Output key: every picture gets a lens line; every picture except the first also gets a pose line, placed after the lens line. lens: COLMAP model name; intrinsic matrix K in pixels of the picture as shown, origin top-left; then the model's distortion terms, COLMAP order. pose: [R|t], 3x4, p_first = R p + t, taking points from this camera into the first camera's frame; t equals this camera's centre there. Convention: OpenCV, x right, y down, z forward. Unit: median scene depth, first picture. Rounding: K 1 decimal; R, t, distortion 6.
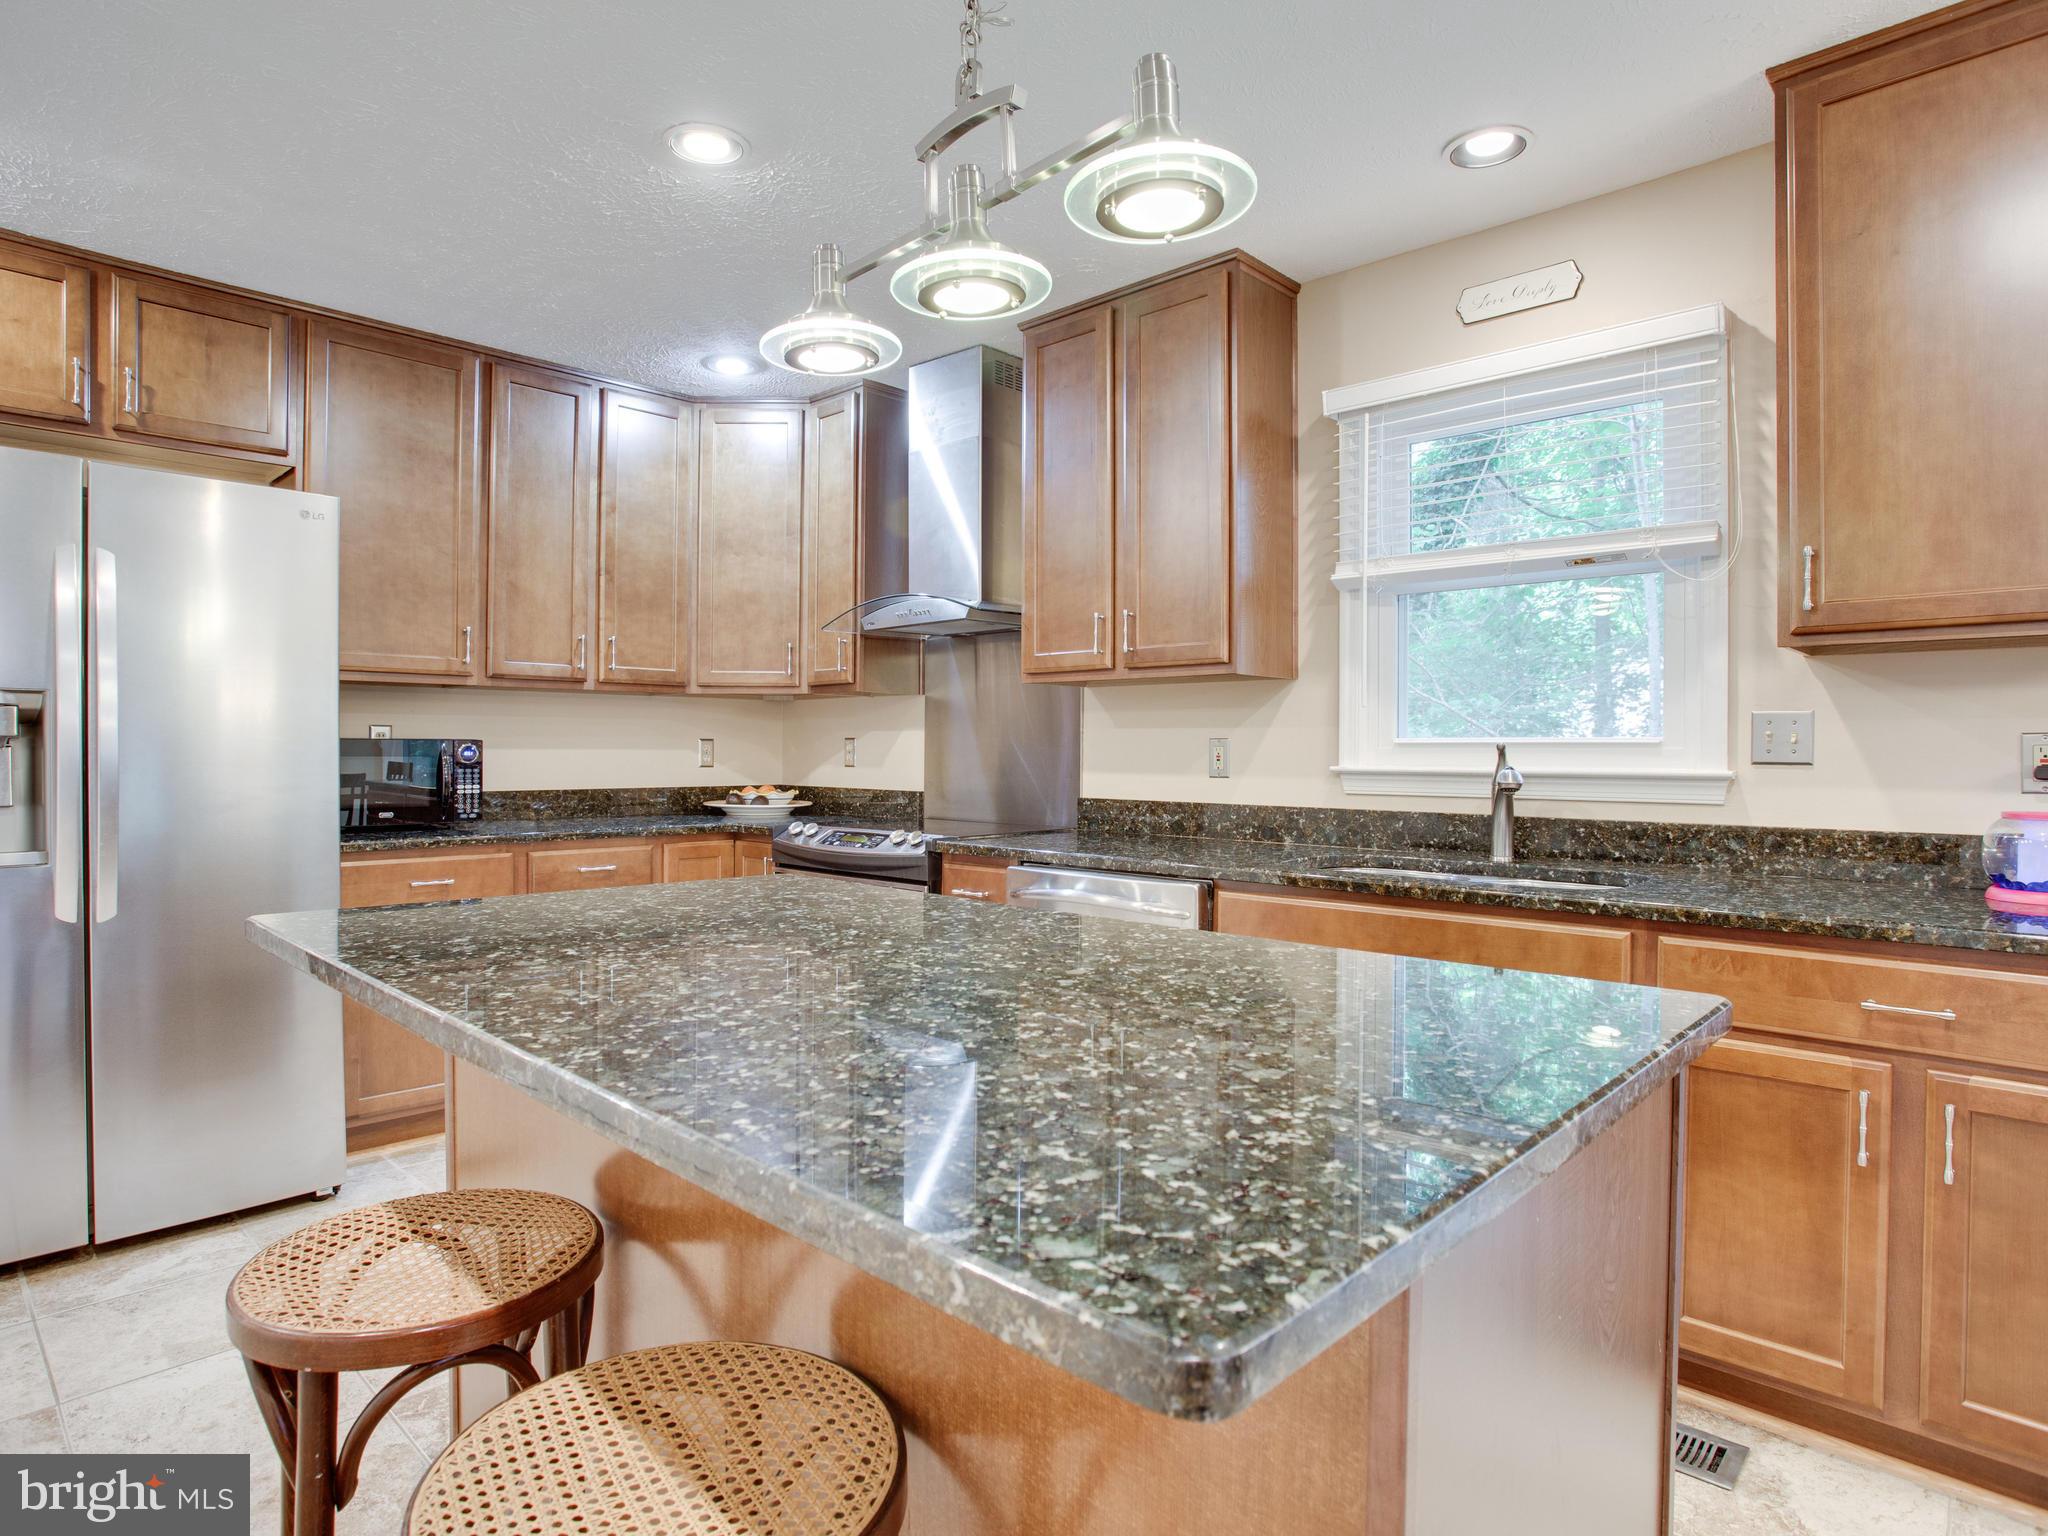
lens RADIAL K [[1145.1, 0, 1029.1], [0, 1145.1, 762.9], [0, 0, 1]] dist [-0.027255, 0.000966]
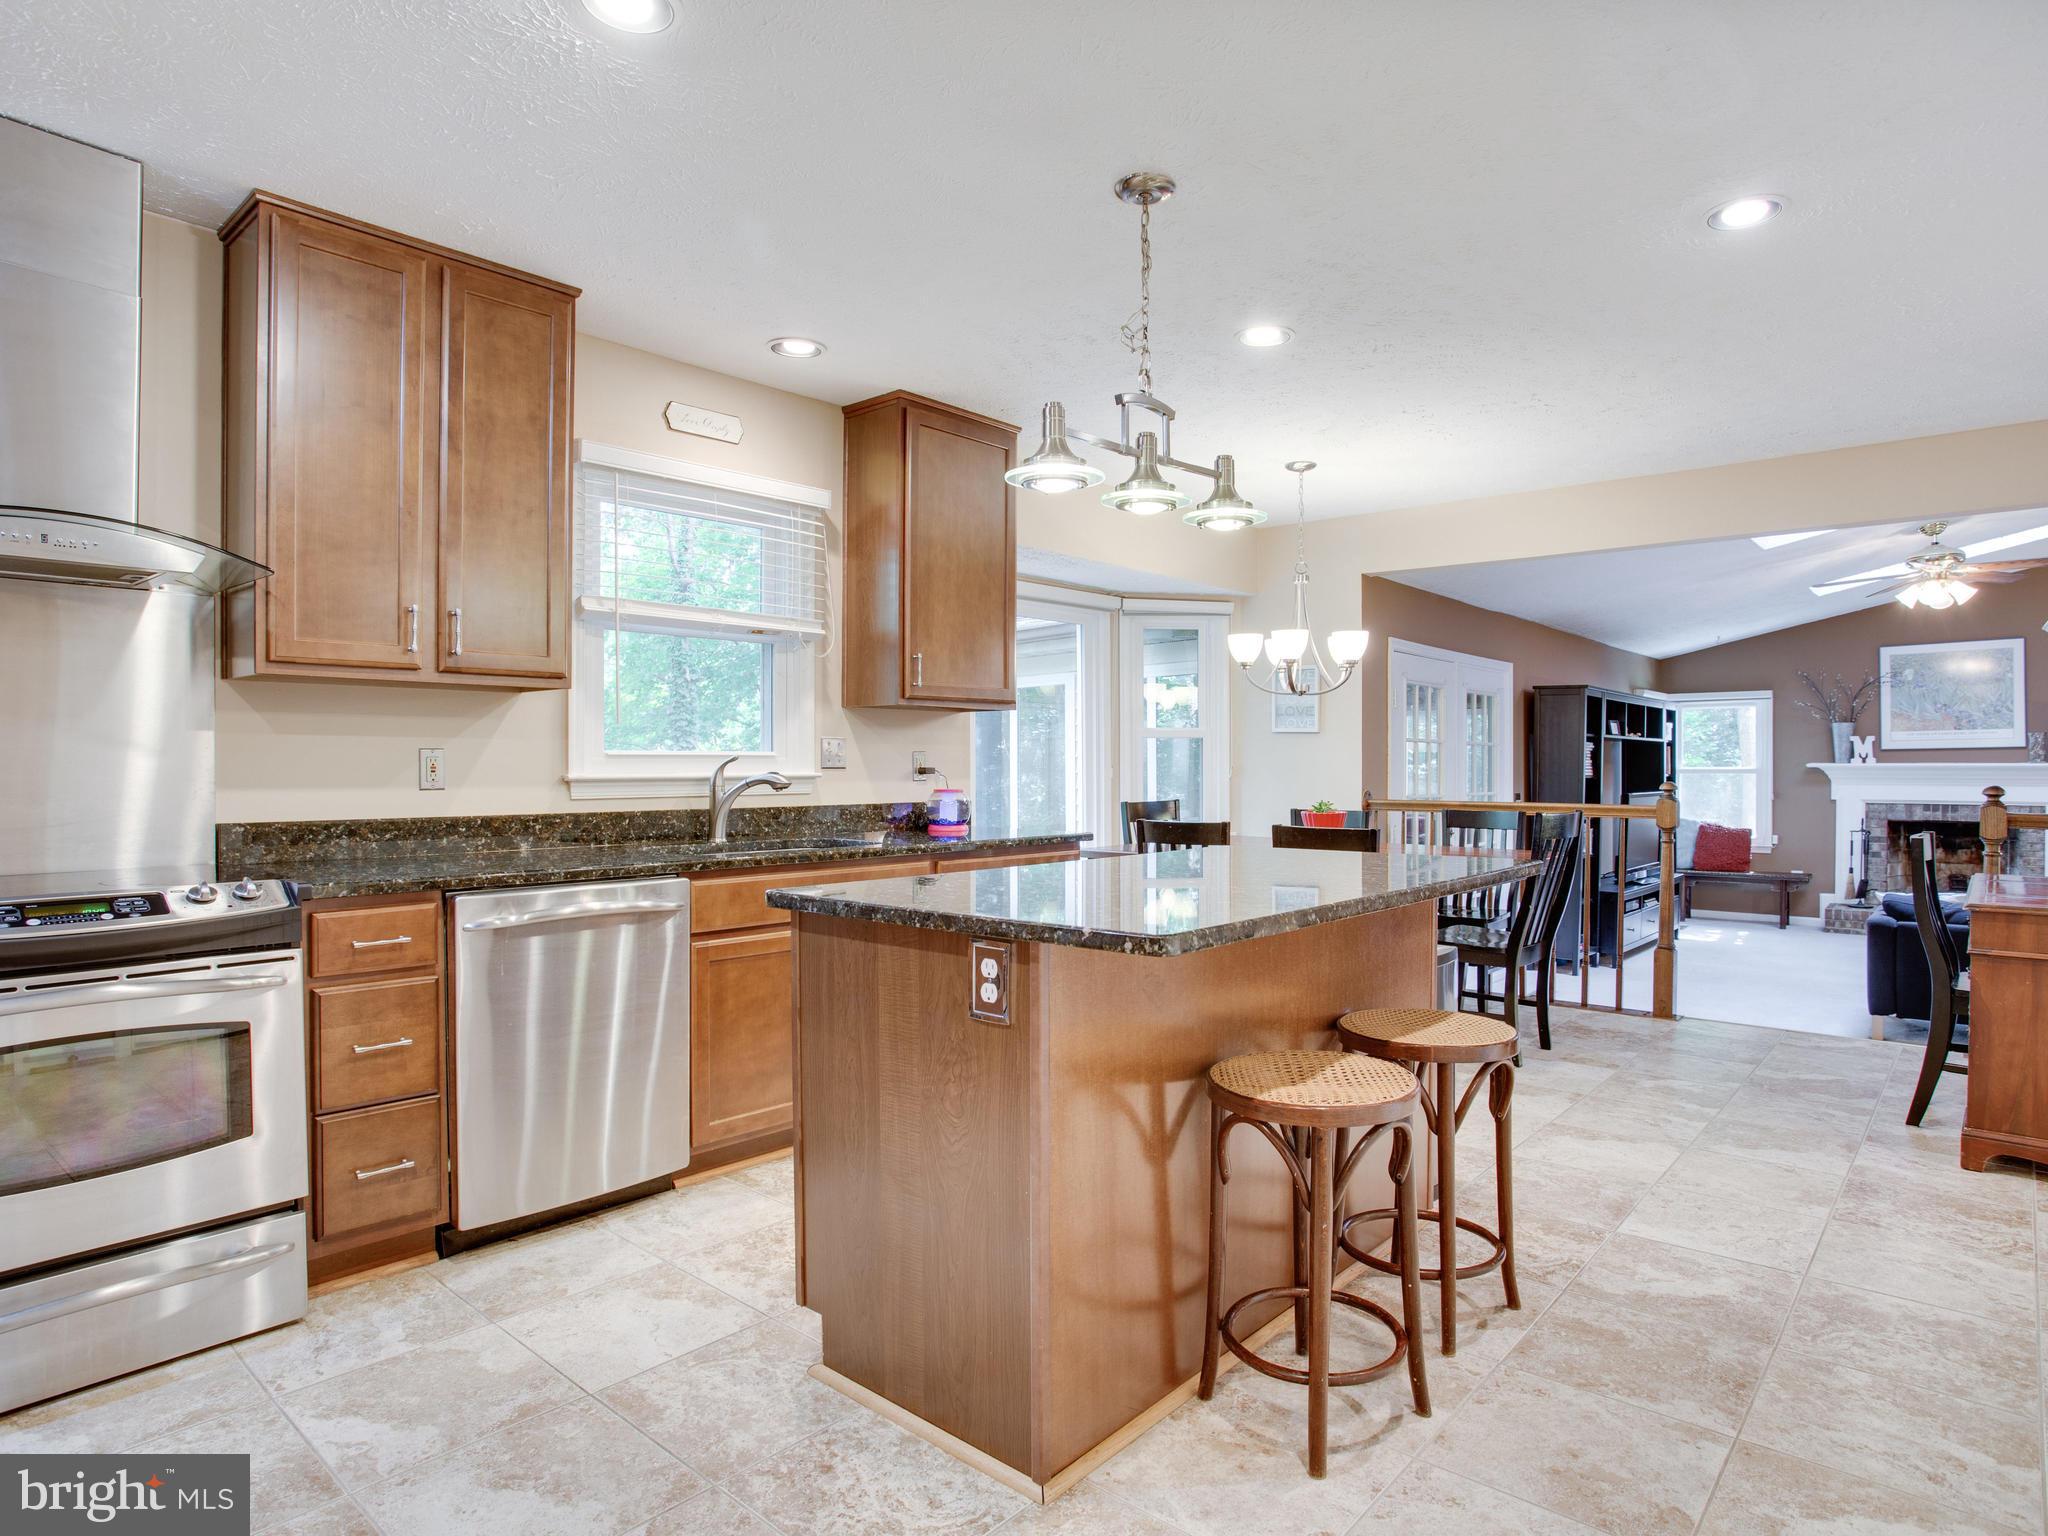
lens RADIAL K [[1145.1, 0, 1026.6], [0, 1145.1, 767.1], [0, 0, 1]] dist [-0.027255, 0.000966]
pose [[-0.027023, -0.004029, 0.999627, -0.940863], [0.012816, 0.999908, 0.004377, -0.004271], [-0.999553, 0.012930, -0.026969, 0.654816]]
